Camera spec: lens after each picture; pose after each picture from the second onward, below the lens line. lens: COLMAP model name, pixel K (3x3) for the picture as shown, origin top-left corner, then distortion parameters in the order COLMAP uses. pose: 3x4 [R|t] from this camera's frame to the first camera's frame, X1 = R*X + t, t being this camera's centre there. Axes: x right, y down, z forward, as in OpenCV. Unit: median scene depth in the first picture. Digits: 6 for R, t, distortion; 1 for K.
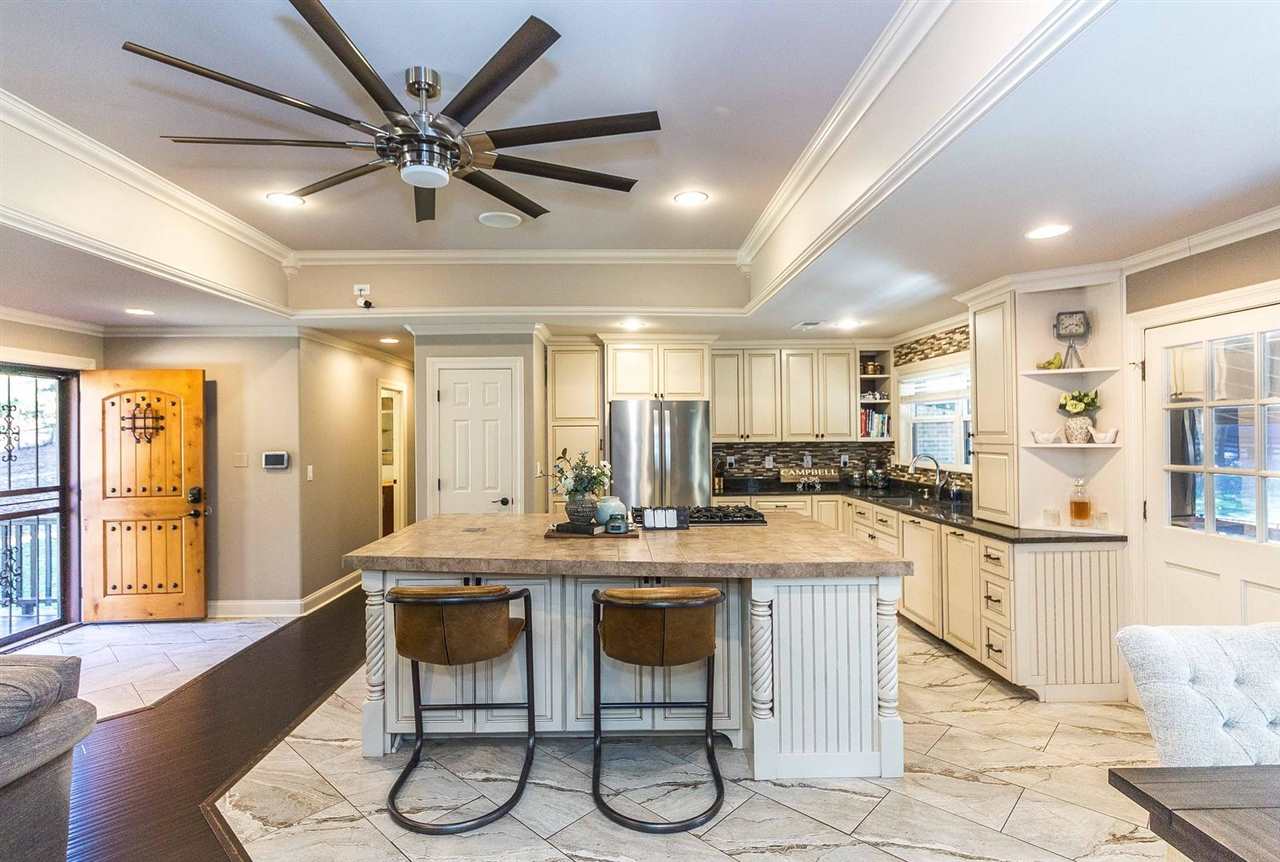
lens RADIAL K [[622.6, 0, 629.4], [0, 622.6, 430.3], [0, 0, 1]] dist [0.000611, -0.000597]
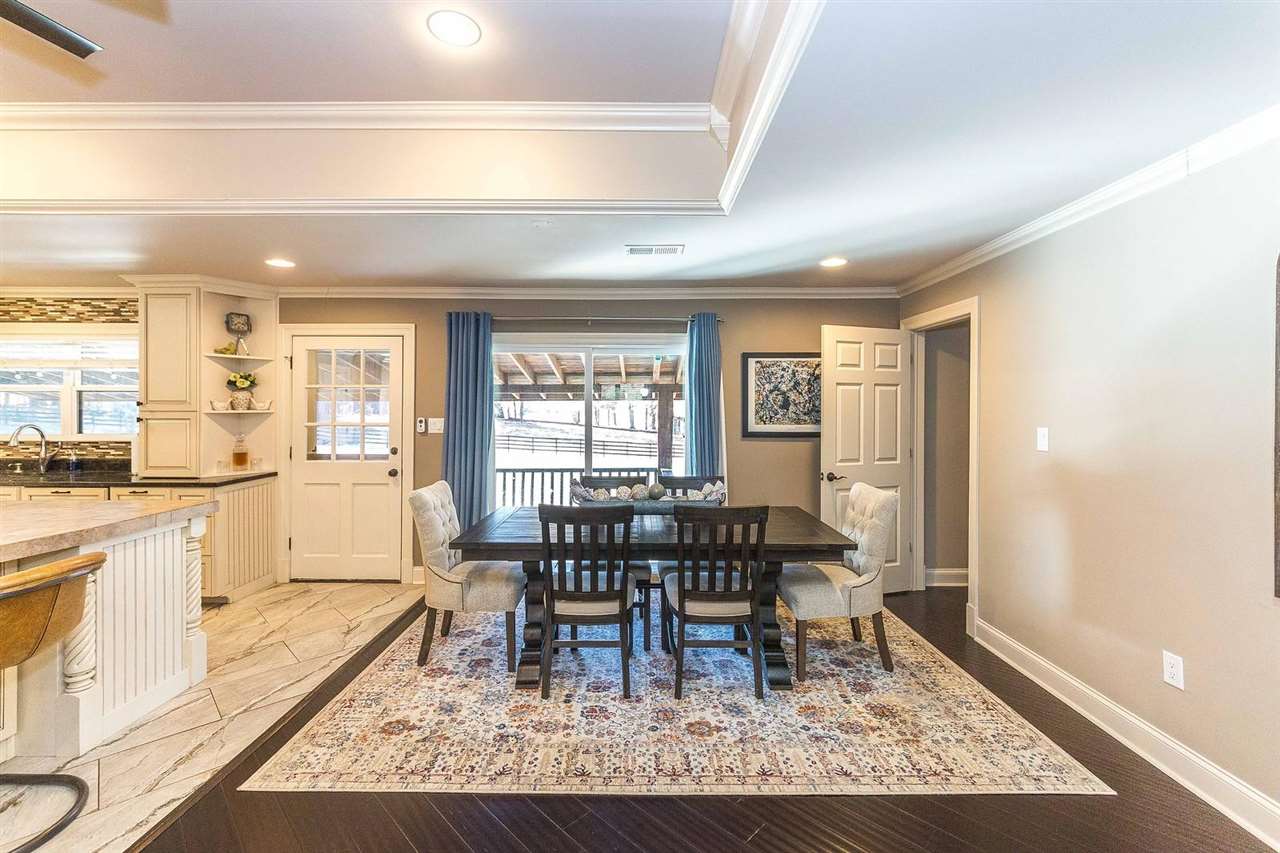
lens RADIAL K [[538.3, 0, 641.1], [0, 538.3, 407.2], [0, 0, 1]] dist [-0.003802, 0.000304]
pose [[0.026565, 0.010157, 0.999595, -0.320714], [-0.005070, 0.999937, -0.010026, 0.016011], [-0.999634, -0.004801, 0.026615, 0.064292]]
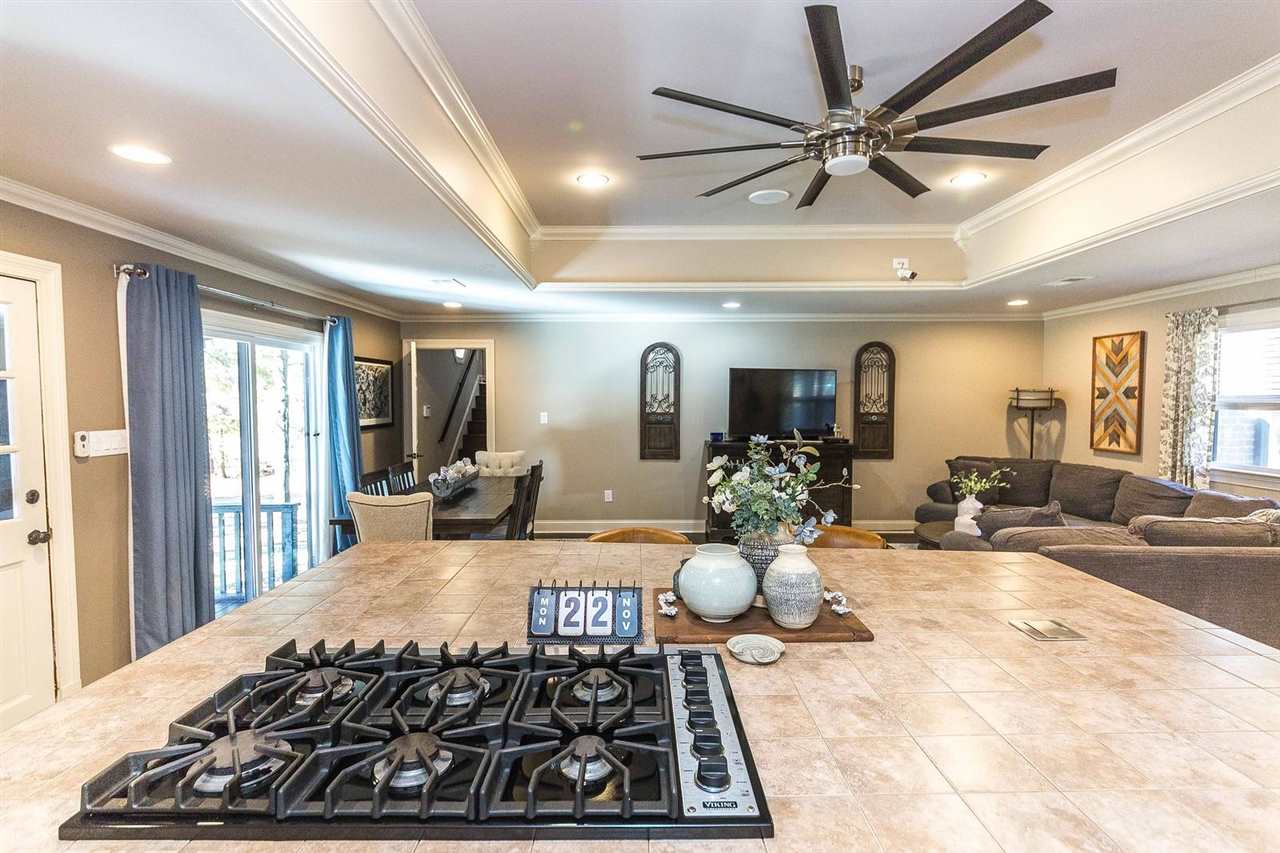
lens RADIAL K [[622.6, 0, 641.5], [0, 622.6, 424.0], [0, 0, 1]] dist [0.000611, -0.000597]
pose [[-0.999829, 0.010687, 0.015093, 0.012205], [0.011302, 0.999085, 0.041237, 0.000961], [-0.014638, 0.041401, -0.999035, 1.029478]]
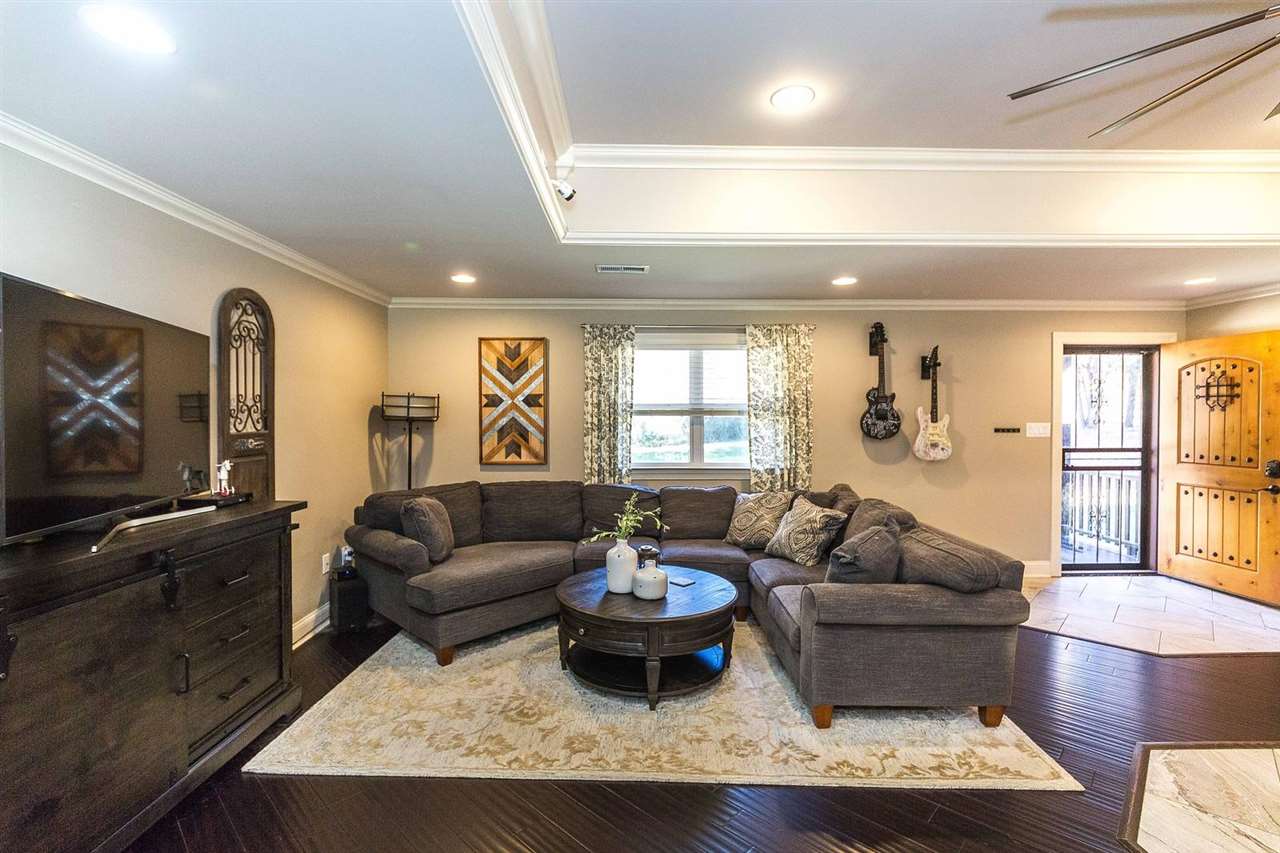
lens RADIAL K [[579.3, 0, 631.1], [0, 579.3, 421.1], [0, 0, 1]] dist [-0.010663, 0.000427]
pose [[-0.007285, 0.025967, -0.999636, 0.145239], [0.002137, 0.999661, 0.025952, 0.010711], [0.999971, -0.001947, -0.007338, 0.069341]]
